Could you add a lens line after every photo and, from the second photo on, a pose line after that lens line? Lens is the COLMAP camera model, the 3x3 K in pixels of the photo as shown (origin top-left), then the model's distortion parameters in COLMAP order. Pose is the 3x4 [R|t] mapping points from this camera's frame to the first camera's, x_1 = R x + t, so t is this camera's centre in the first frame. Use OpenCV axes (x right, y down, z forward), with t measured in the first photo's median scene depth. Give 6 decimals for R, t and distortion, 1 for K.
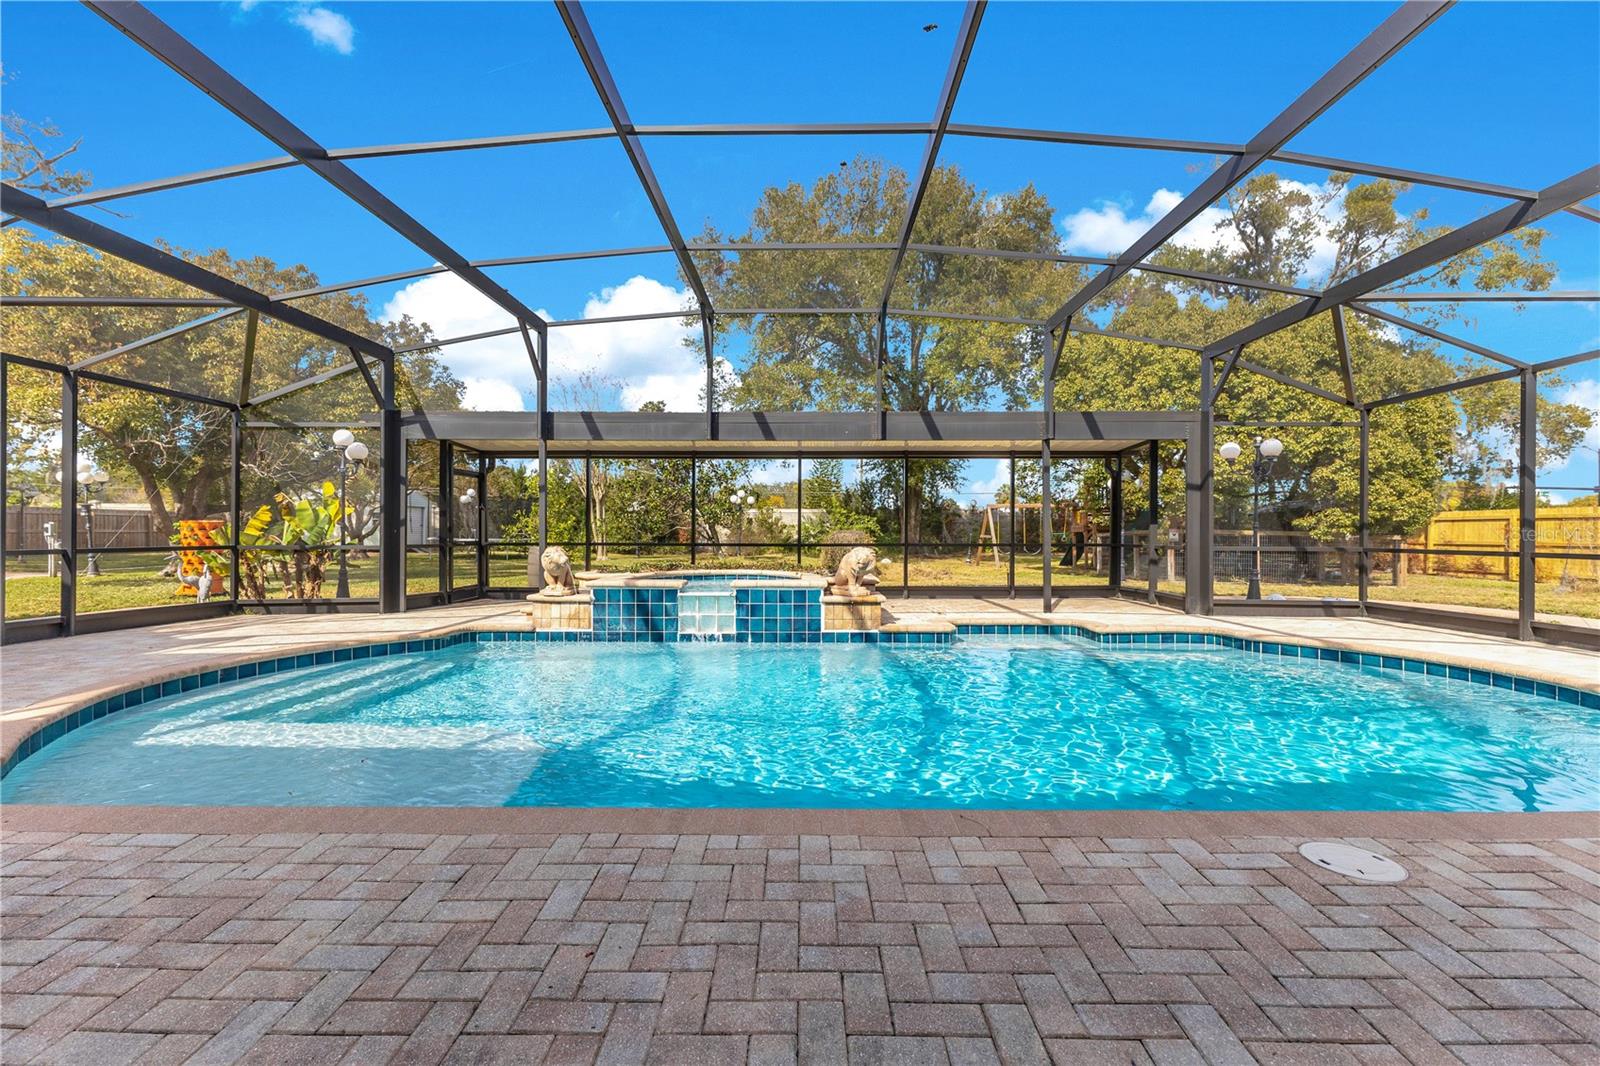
lens RADIAL K [[730.8, 0, 805.7], [0, 730.8, 518.3], [0, 0, 1]] dist [-0.004106, 0.000451]
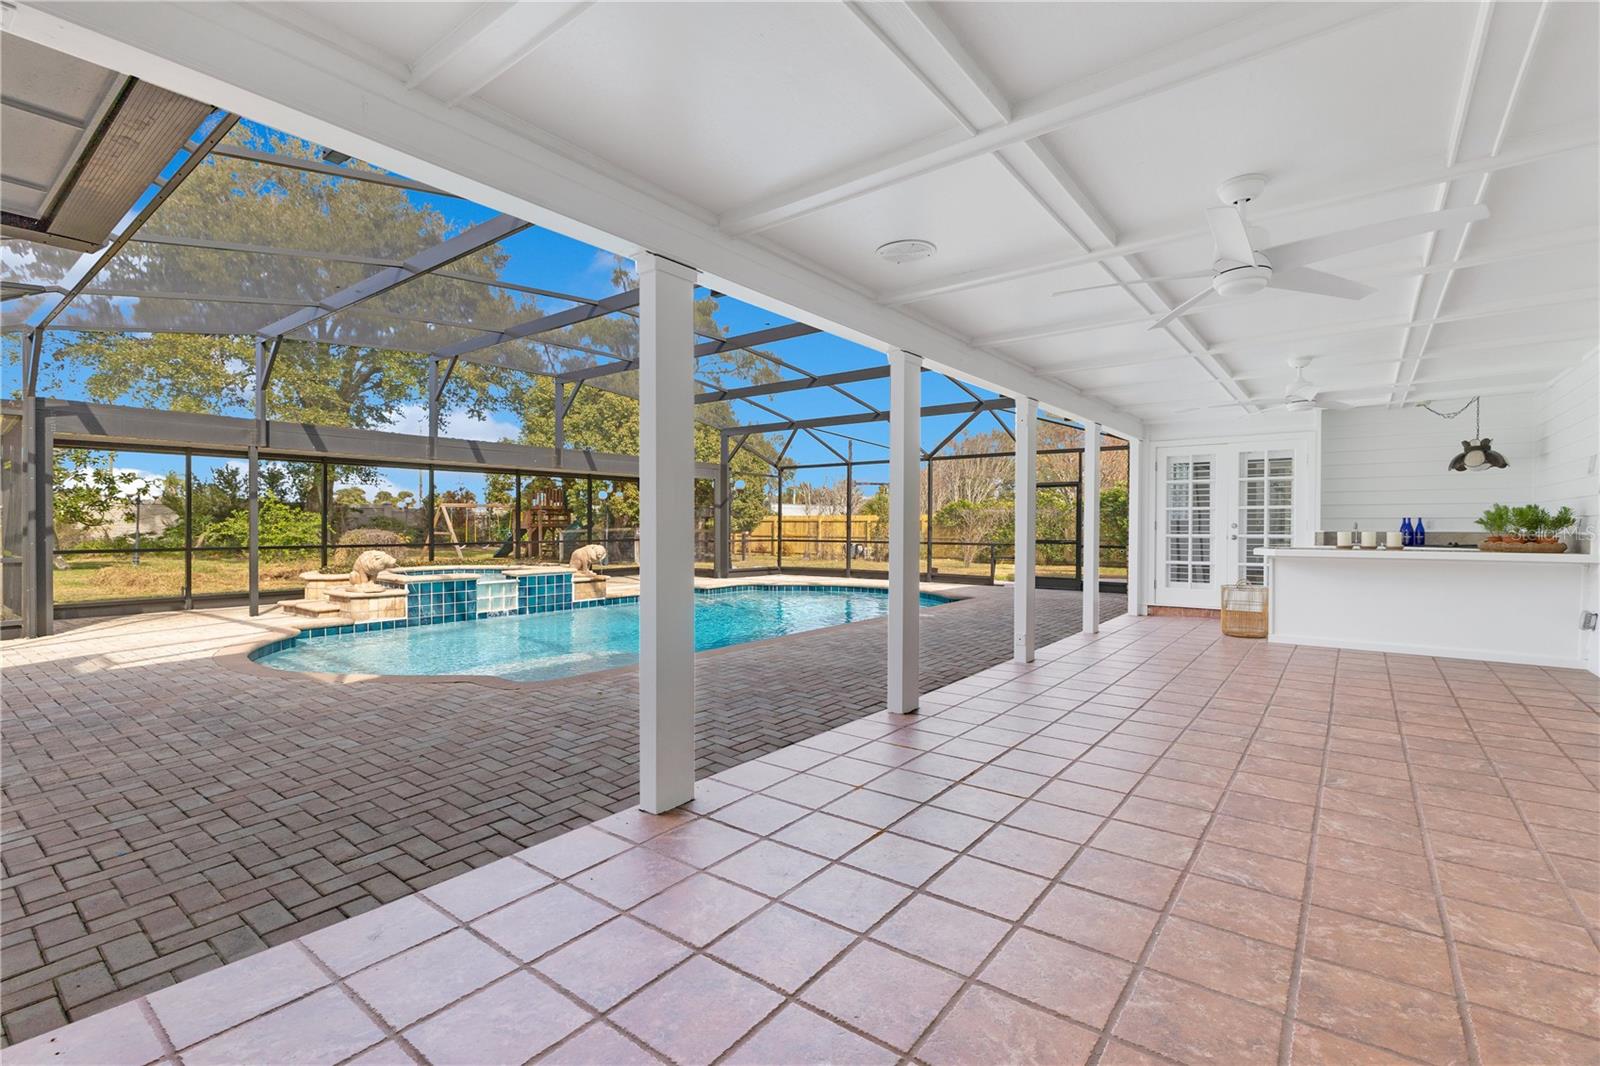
lens RADIAL K [[709.5, 0, 808.1], [0, 709.5, 538.1], [0, 0, 1]] dist [0.010803, -0.003228]
pose [[0.614433, -0.017808, 0.788768, -0.700543], [-0.013184, 0.999374, 0.032833, -0.024080], [-0.788859, -0.030573, 0.613813, -0.222460]]
